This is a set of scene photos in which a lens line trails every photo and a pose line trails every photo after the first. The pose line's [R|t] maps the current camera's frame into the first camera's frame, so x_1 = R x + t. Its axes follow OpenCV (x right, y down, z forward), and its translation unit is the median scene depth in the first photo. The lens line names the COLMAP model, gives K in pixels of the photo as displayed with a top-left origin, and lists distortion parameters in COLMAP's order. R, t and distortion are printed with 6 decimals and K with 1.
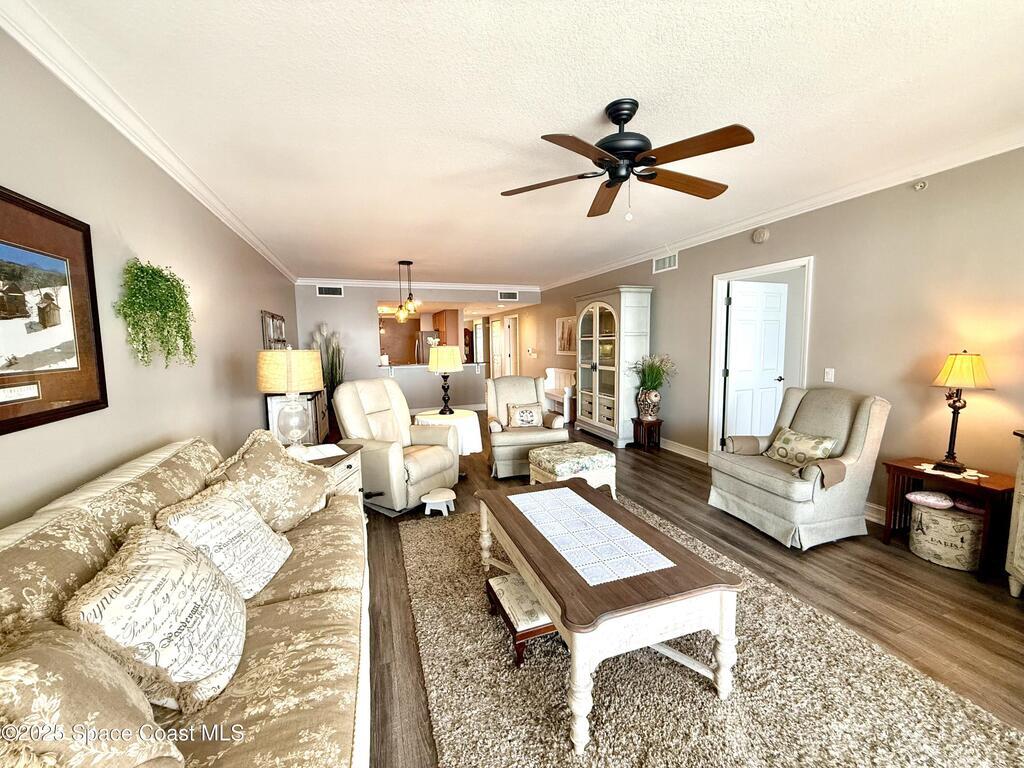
lens RADIAL K [[407.2, 0, 508.5], [0, 407.2, 383.3], [0, 0, 1]] dist [0.000730, -0.000414]
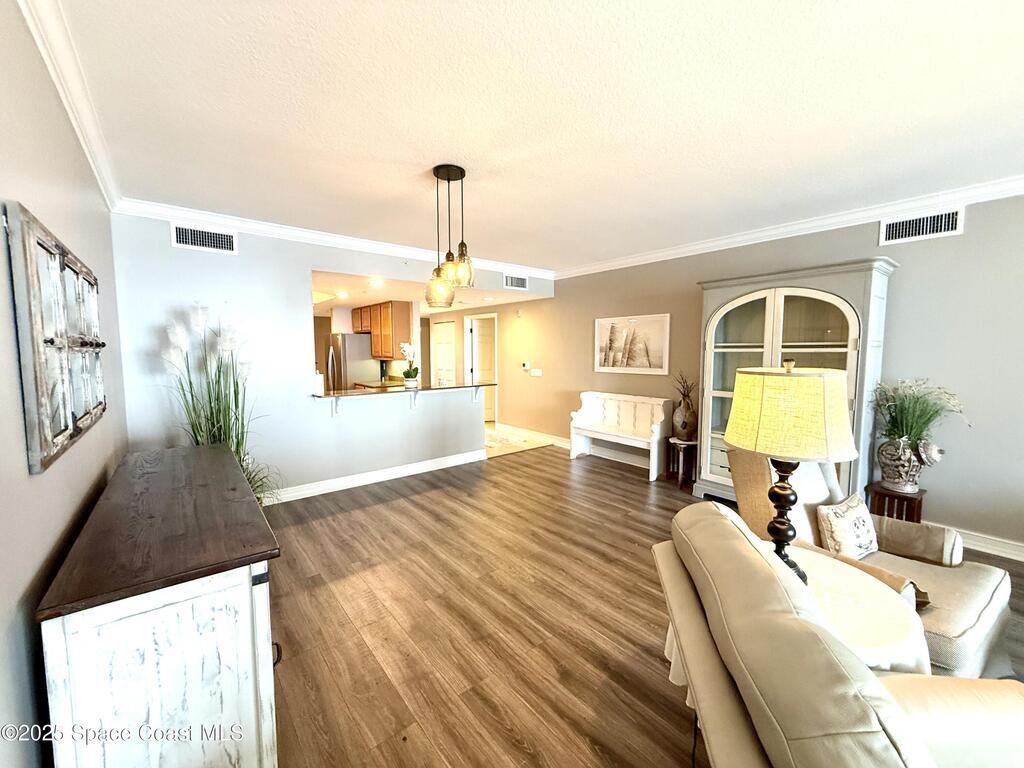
lens RADIAL K [[407.2, 0, 509.0], [0, 407.2, 382.4], [0, 0, 1]] dist [0.000730, -0.000414]
pose [[0.941041, -0.012121, 0.338074, -0.388780], [0.020450, 0.999569, -0.021084, -0.065587], [-0.337673, 0.026755, 0.940883, 0.646047]]
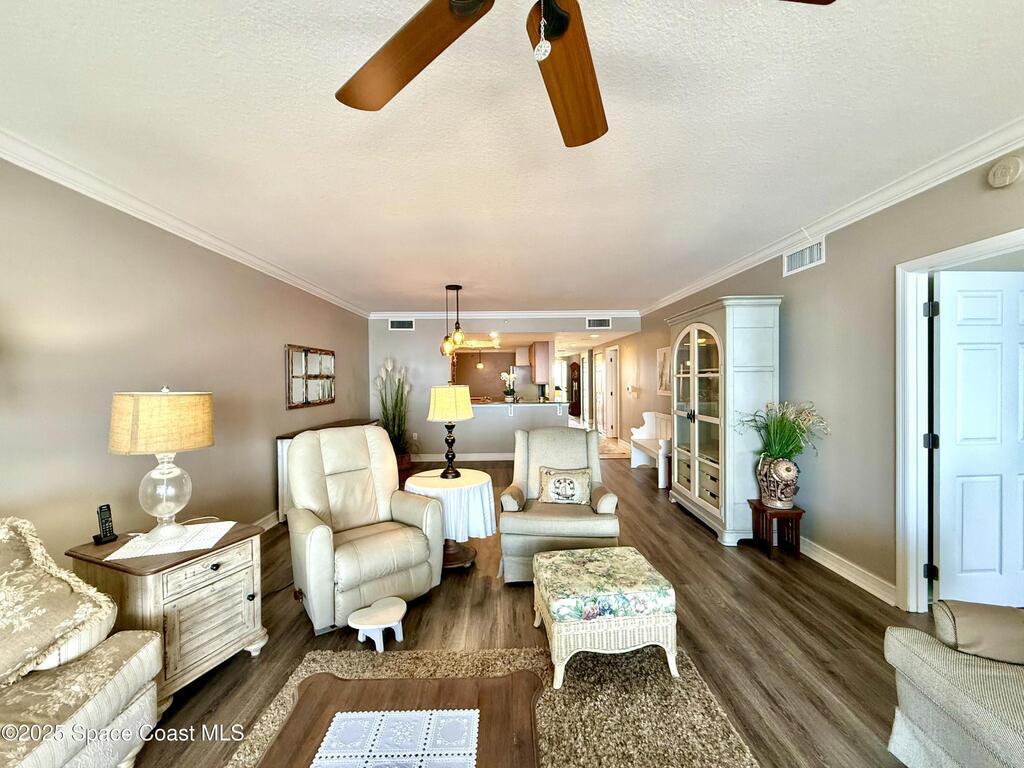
lens RADIAL K [[407.2, 0, 508.5], [0, 407.2, 383.1], [0, 0, 1]] dist [0.000730, -0.000414]
pose [[0.947108, 0.009470, -0.320776, 0.154922], [-0.036116, 0.996360, -0.077219, -0.034990], [0.318877, 0.084720, 0.944002, 0.271535]]
